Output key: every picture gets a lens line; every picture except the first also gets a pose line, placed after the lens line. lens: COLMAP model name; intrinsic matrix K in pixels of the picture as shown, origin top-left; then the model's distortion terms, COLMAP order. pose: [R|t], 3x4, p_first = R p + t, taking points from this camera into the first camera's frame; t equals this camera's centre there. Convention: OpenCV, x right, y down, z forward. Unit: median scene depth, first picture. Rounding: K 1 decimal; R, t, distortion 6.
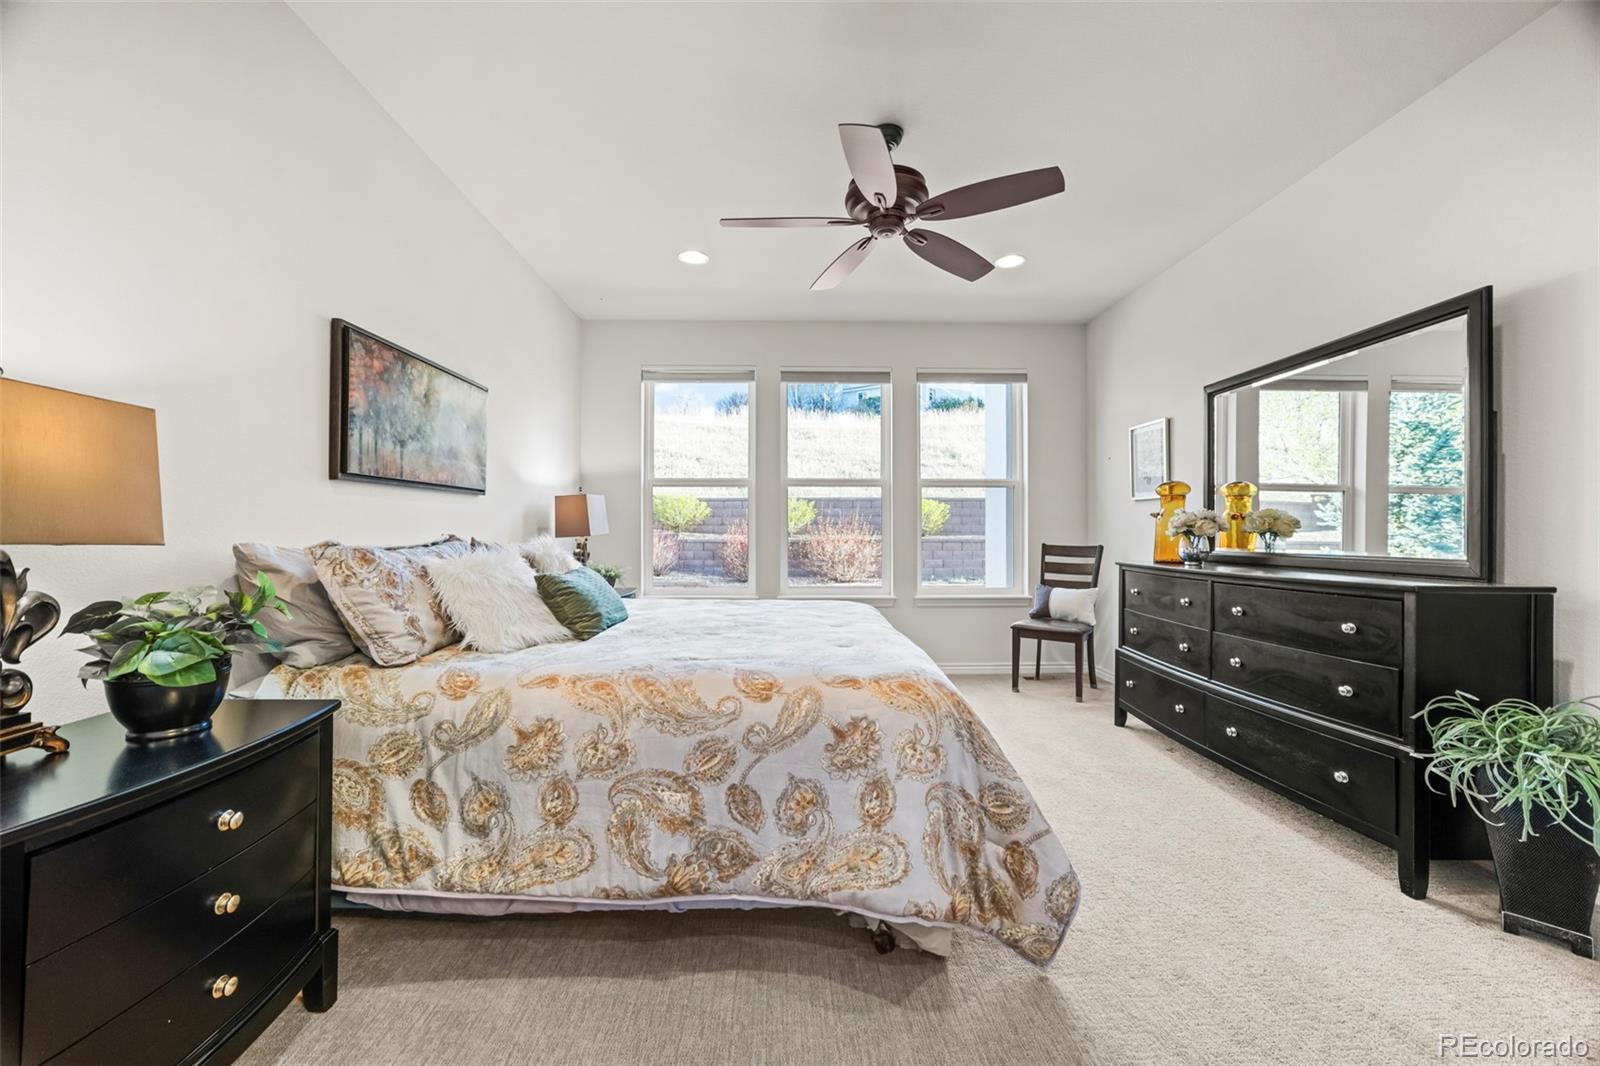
lens RADIAL K [[624.4, 0, 785.0], [0, 624.4, 532.2], [0, 0, 1]] dist [-0.013394, 0.001013]
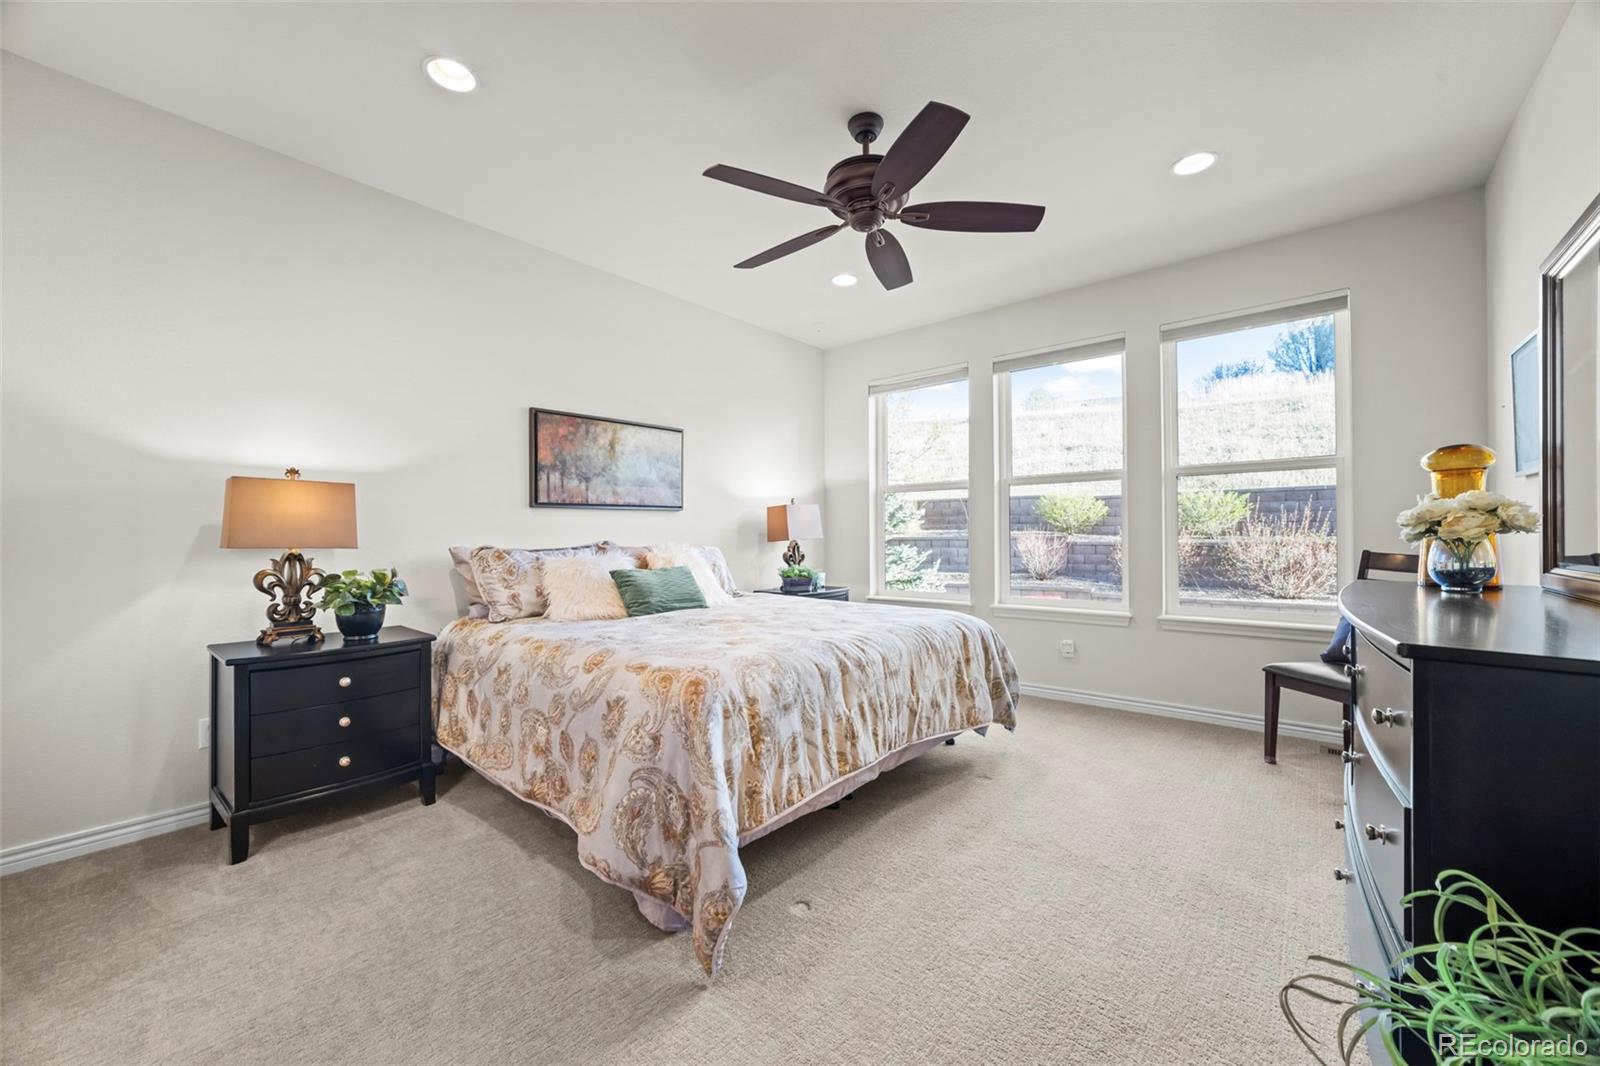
lens RADIAL K [[624.4, 0, 799.9], [0, 624.4, 533.2], [0, 0, 1]] dist [-0.013394, 0.001013]
pose [[0.741932, -0.008458, -0.670421, 0.857628], [0.008148, 0.999960, -0.003598, -0.005438], [0.670425, -0.002794, 0.741972, 0.257091]]
